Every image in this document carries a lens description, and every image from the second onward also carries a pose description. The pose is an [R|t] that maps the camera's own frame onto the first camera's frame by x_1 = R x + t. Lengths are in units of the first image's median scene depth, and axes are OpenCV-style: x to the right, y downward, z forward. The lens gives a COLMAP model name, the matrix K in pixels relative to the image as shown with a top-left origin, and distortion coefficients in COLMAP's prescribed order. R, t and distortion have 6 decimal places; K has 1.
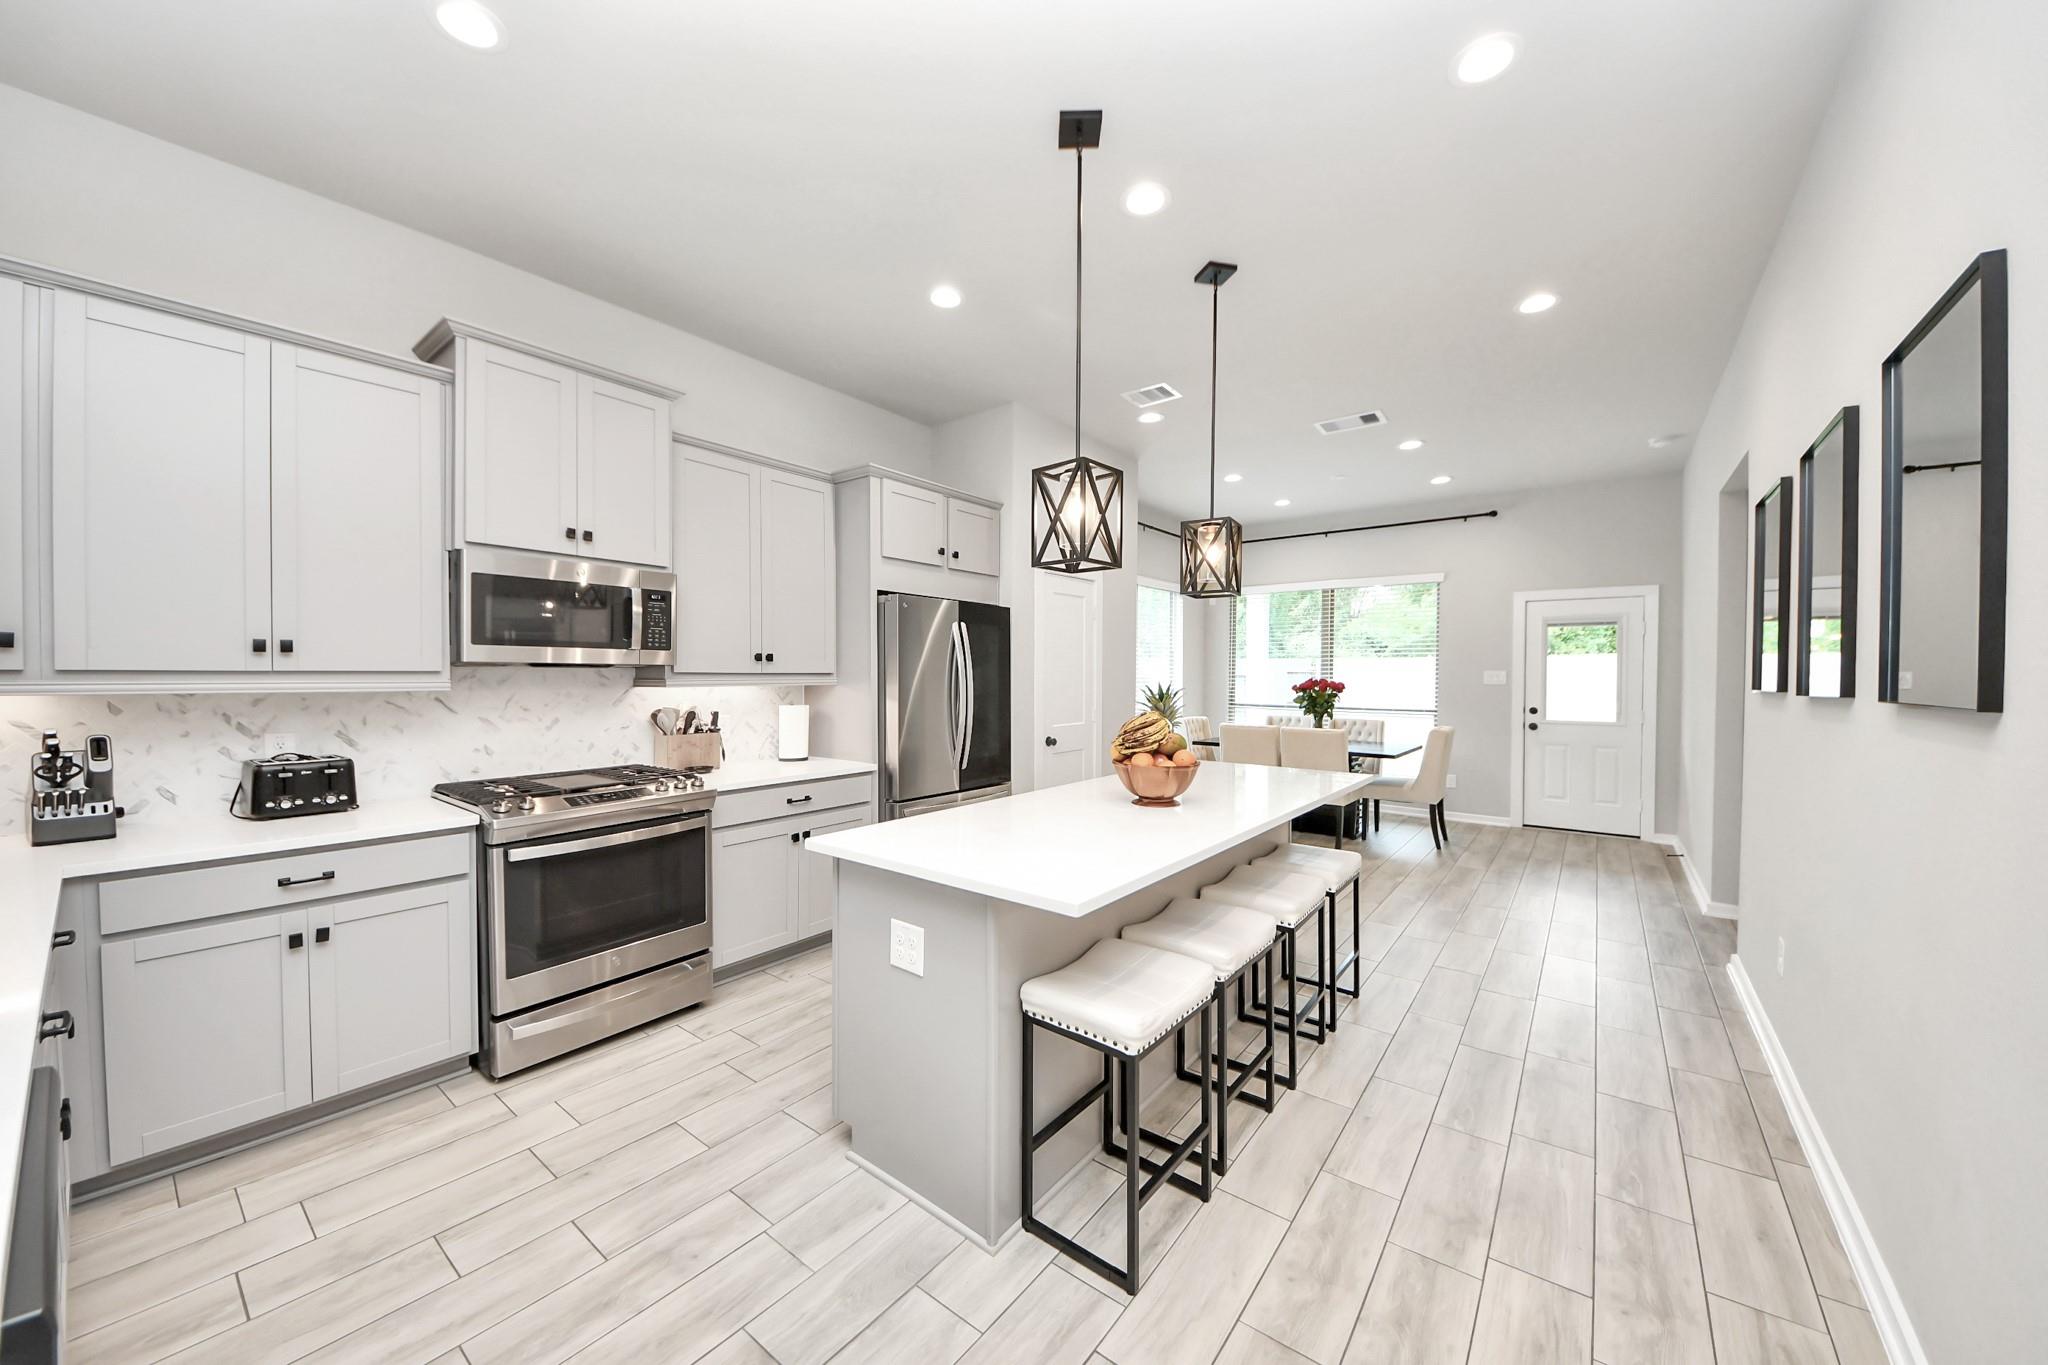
lens RADIAL K [[770.3, 0, 1039.8], [0, 770.3, 677.9], [0, 0, 1]] dist [0.013735, -0.000934]
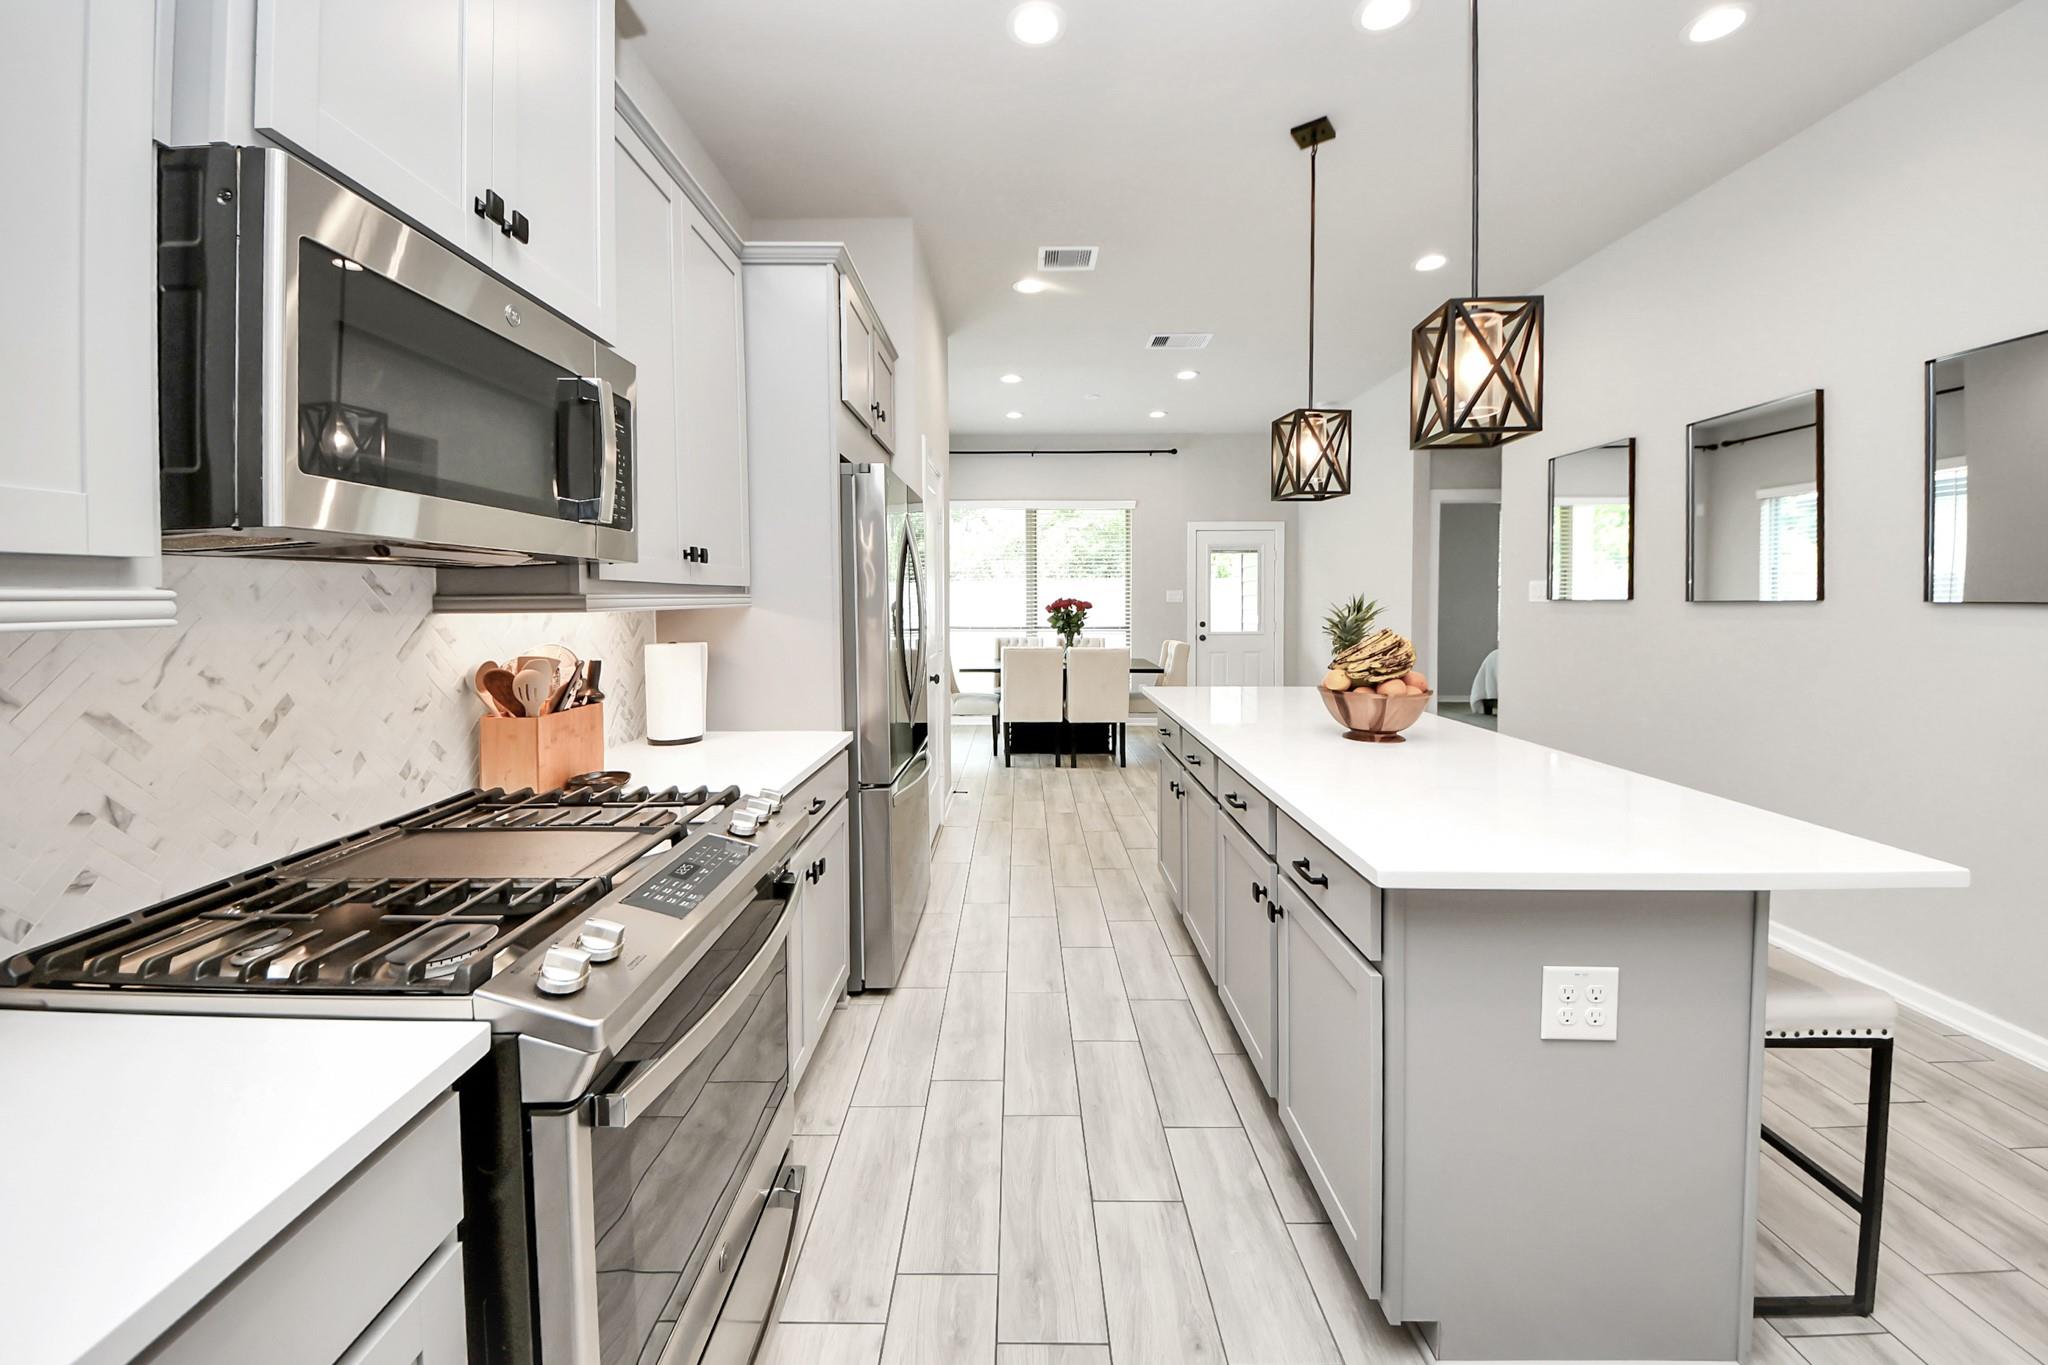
lens RADIAL K [[770.3, 0, 1030.0], [0, 770.3, 618.7], [0, 0, 1]] dist [0.013735, -0.000934]
pose [[0.790447, -0.022533, 0.612116, -0.292940], [0.010932, 0.999683, 0.022683, 0.004855], [-0.612433, -0.011238, 0.790443, 0.249966]]
